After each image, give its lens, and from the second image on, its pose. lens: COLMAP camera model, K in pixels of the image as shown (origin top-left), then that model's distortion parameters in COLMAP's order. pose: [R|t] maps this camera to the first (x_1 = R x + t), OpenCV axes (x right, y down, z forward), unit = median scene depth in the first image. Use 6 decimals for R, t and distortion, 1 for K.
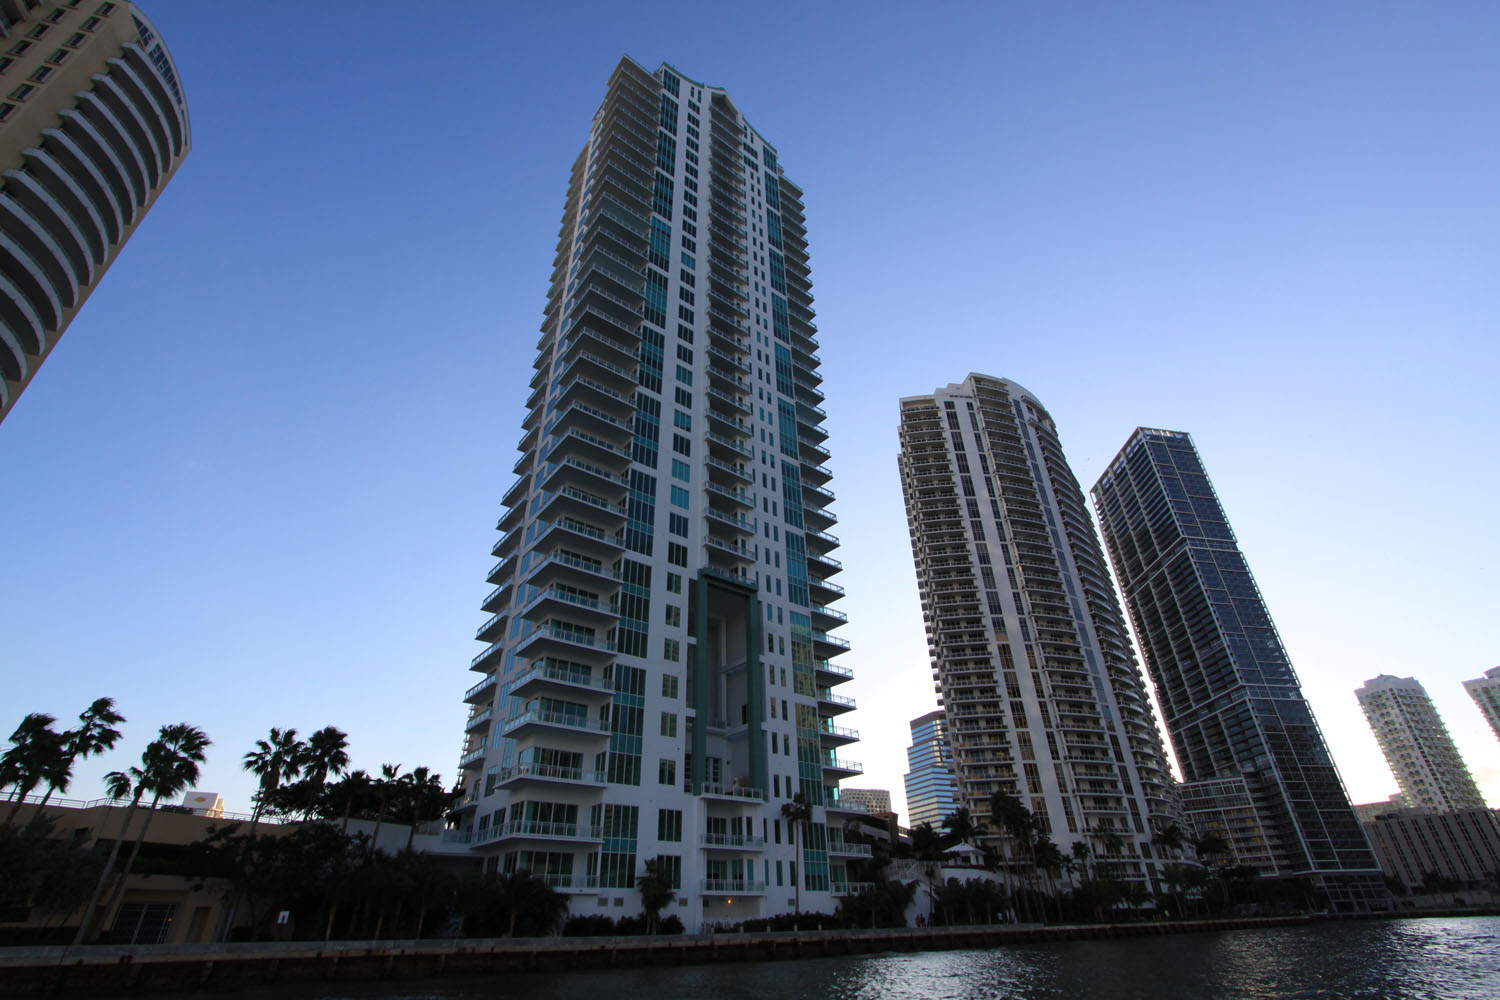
lens RADIAL K [[679.0, 0, 750.0], [0, 679.0, 500.0], [0, 0, 1]] dist [-0.012790, 0.001172]
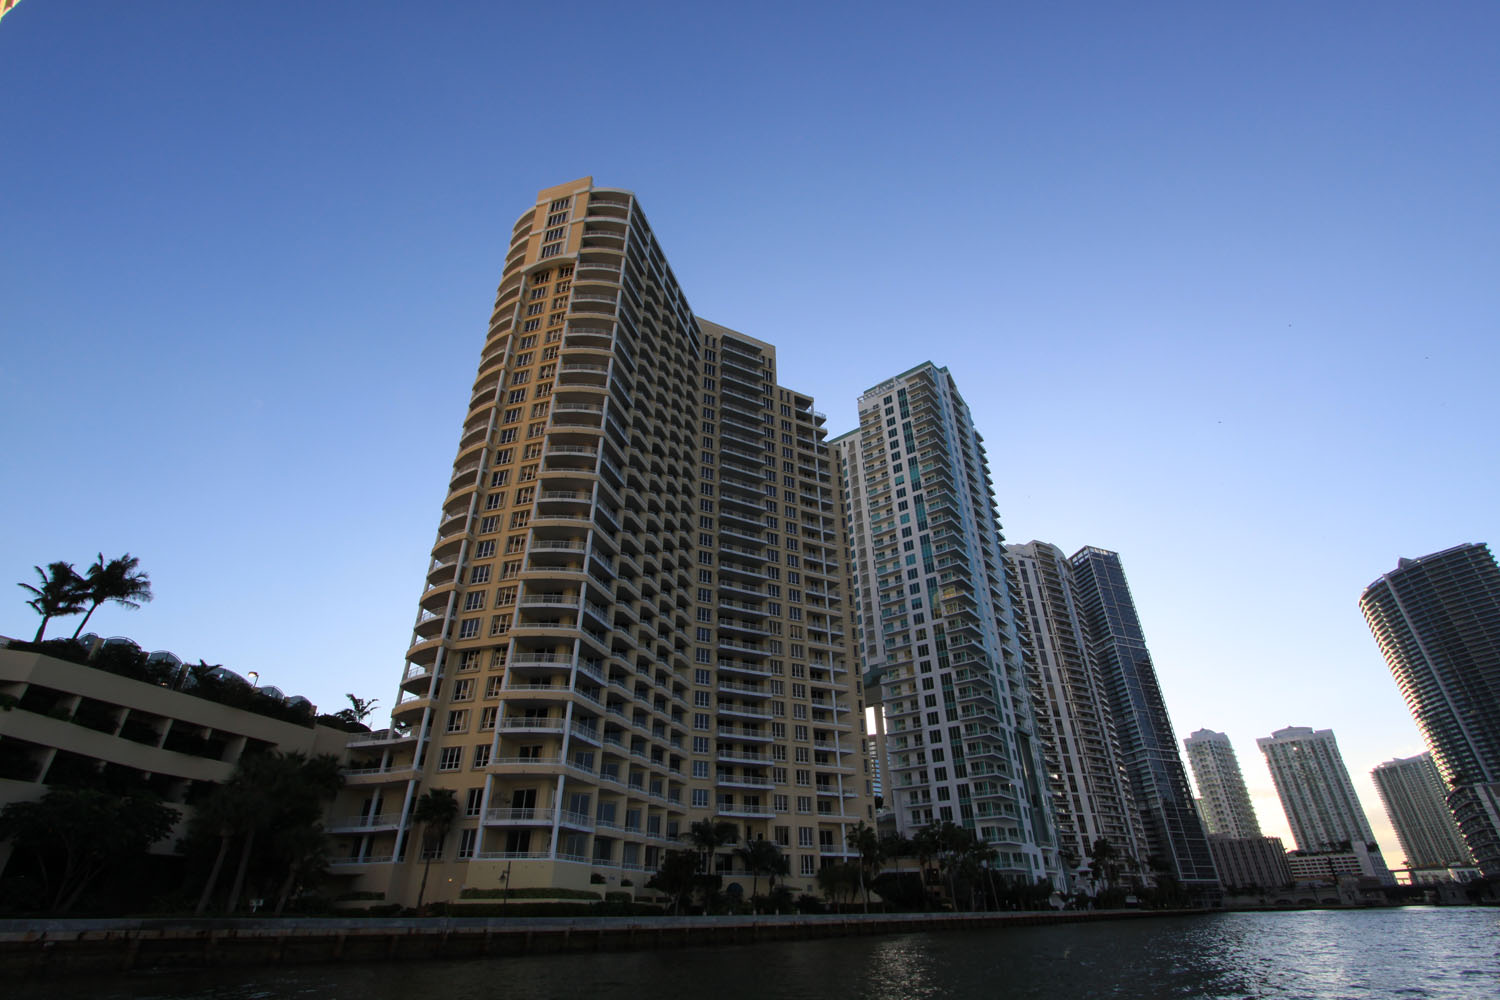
lens RADIAL K [[679.0, 0, 750.0], [0, 679.0, 500.0], [0, 0, 1]] dist [-0.012790, 0.001172]
pose [[0.976992, 0.120858, 0.175726, -0.409897], [-0.123080, 0.992395, 0.001758, -0.150861], [-0.174177, -0.023346, 0.984438, -0.253991]]
